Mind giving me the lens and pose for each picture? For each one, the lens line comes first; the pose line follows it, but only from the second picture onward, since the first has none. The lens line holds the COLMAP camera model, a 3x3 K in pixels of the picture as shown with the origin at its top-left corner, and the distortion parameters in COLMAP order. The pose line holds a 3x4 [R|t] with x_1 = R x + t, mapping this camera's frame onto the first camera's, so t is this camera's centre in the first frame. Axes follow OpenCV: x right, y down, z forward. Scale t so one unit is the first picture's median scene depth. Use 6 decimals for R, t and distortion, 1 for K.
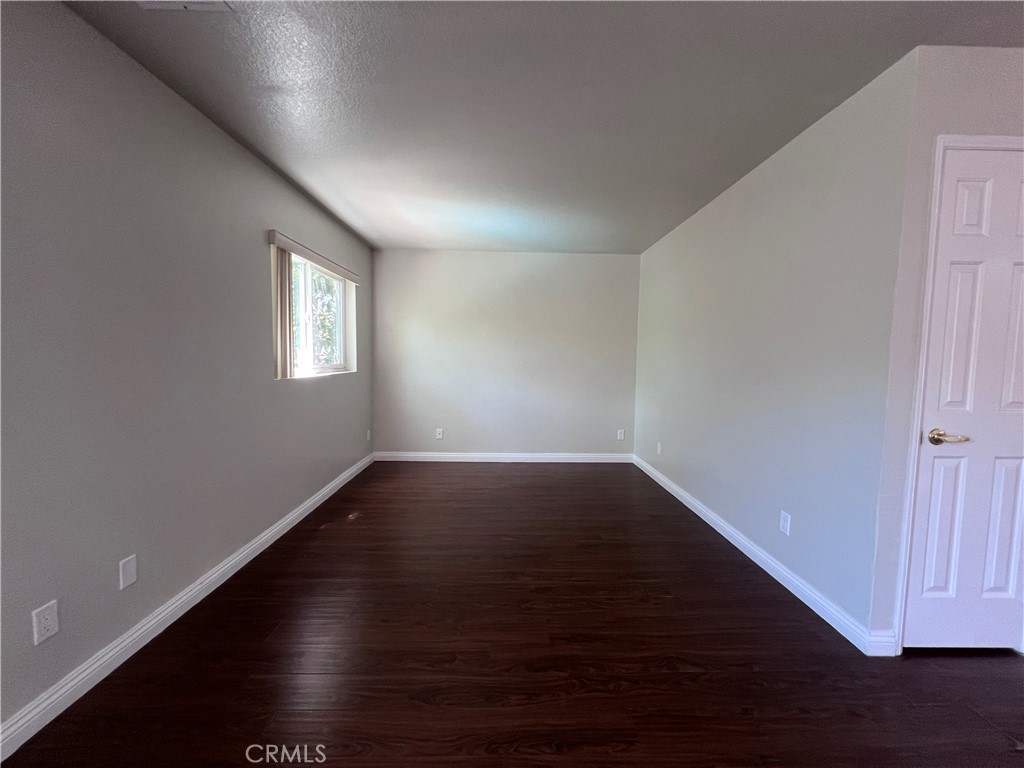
lens RADIAL K [[409.2, 0, 510.8], [0, 409.2, 385.0], [0, 0, 1]] dist [-0.000375, 0.000065]
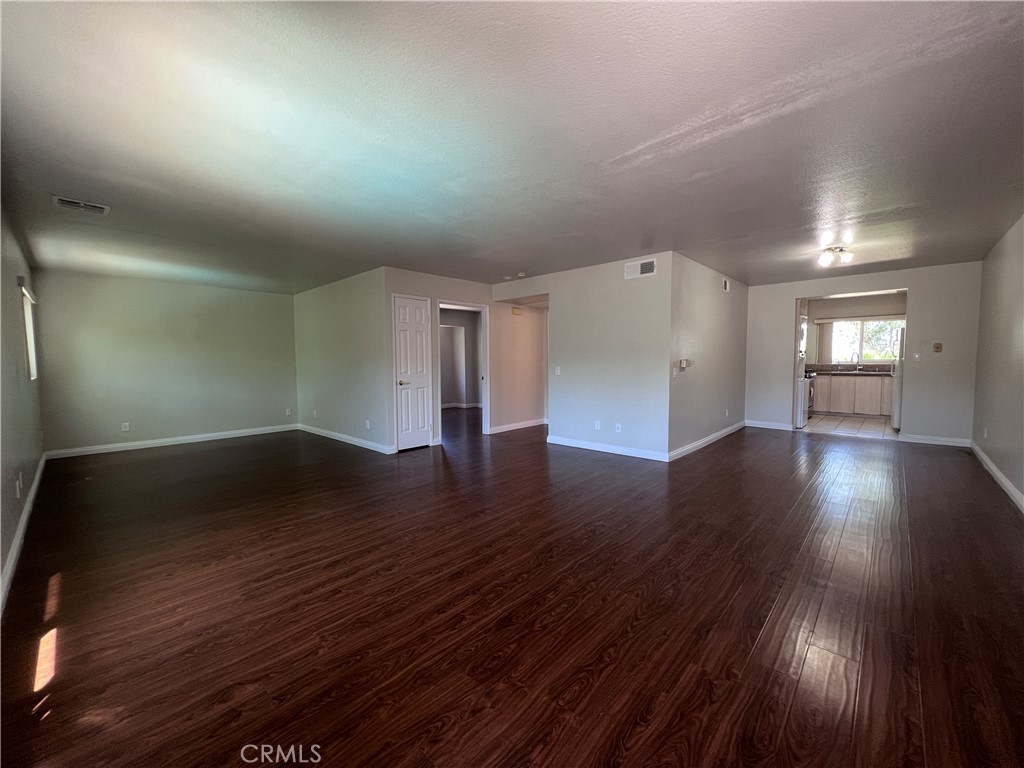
lens RADIAL K [[409.2, 0, 510.8], [0, 409.2, 385.0], [0, 0, 1]] dist [-0.000375, 0.000065]
pose [[0.695036, -0.060149, 0.716455, -0.355859], [0.067191, 0.997567, 0.018567, 0.072348], [-0.715829, 0.035234, 0.697387, -0.974624]]
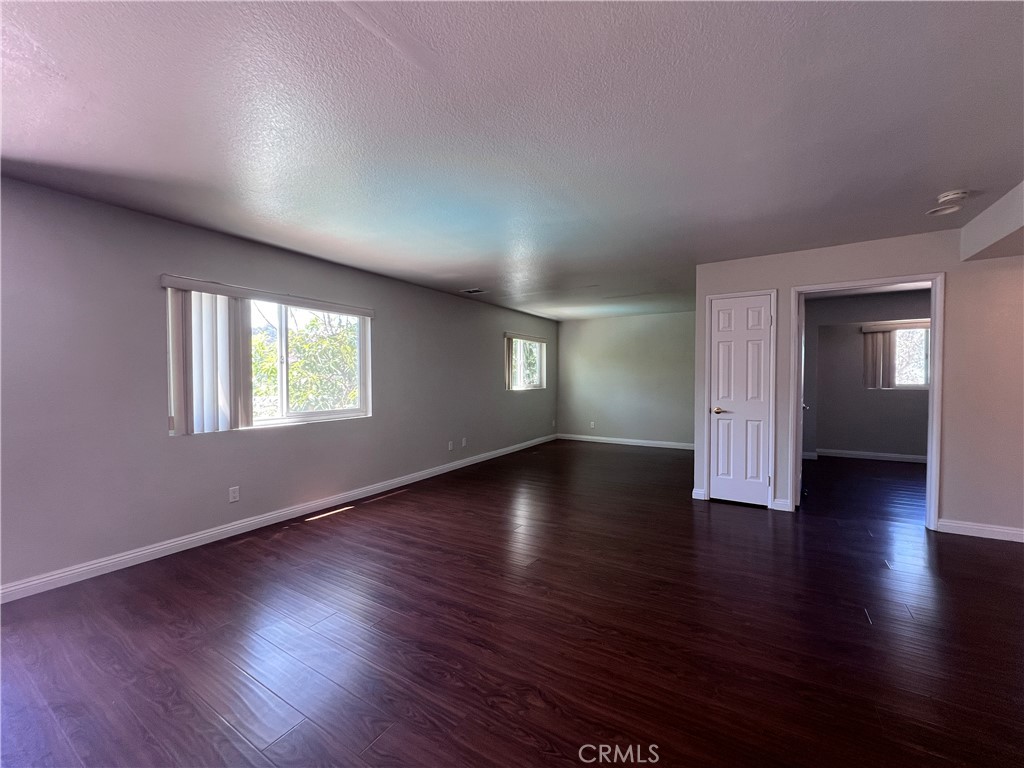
lens RADIAL K [[409.2, 0, 510.8], [0, 409.2, 385.0], [0, 0, 1]] dist [-0.000375, 0.000065]
pose [[0.842683, -0.003362, -0.538400, 0.667265], [-0.025835, 0.998576, -0.046671, 0.060026], [0.537790, 0.053238, 0.841396, -0.909508]]
